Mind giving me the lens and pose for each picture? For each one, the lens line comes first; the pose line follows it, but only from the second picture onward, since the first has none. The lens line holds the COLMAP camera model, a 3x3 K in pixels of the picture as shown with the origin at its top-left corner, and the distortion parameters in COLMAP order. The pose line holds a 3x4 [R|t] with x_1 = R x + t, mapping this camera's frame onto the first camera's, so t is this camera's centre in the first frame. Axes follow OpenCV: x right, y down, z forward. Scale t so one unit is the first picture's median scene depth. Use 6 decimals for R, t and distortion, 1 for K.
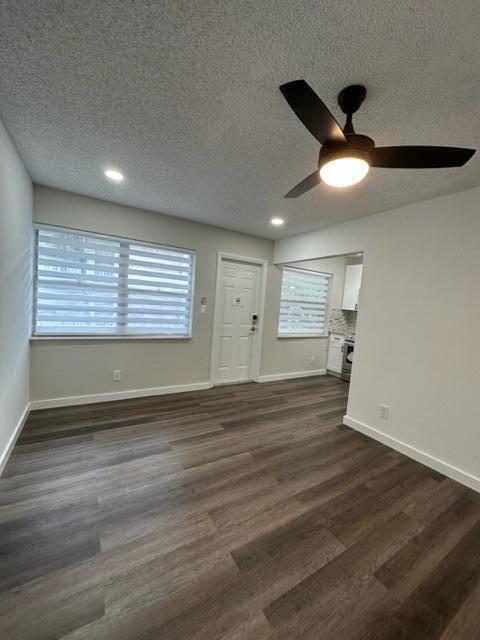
lens RADIAL K [[255.9, 0, 240.3], [0, 255.9, 320.1], [0, 0, 1]] dist [-0.001366, 0.000302]
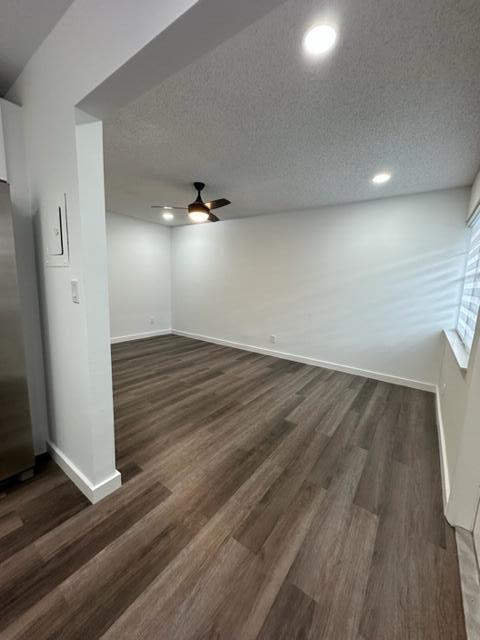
lens RADIAL K [[255.9, 0, 239.5], [0, 255.9, 318.6], [0, 0, 1]] dist [-0.001366, 0.000302]
pose [[-0.915763, -0.055657, -0.397845, 0.482003], [-0.136238, 0.974693, 0.177238, -0.059326], [0.377912, 0.216509, -0.900170, 1.753364]]
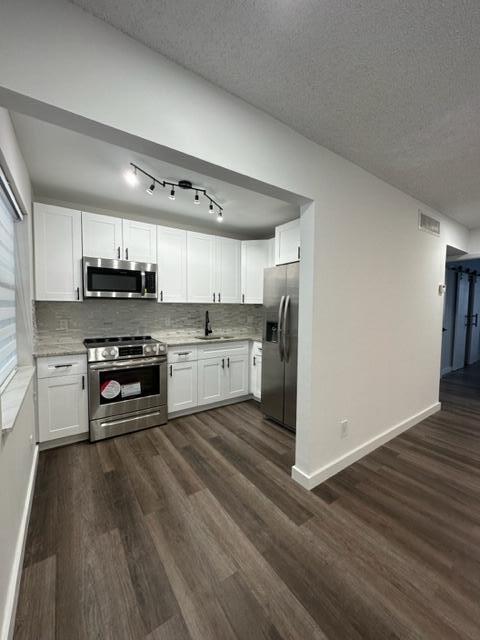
lens RADIAL K [[255.9, 0, 241.0], [0, 255.9, 322.4], [0, 0, 1]] dist [-0.001366, 0.000302]
pose [[-0.063145, -0.142190, 0.987823, -0.146715], [0.059874, 0.987476, 0.145968, -0.096699], [-0.996207, 0.068362, -0.053841, 1.376864]]
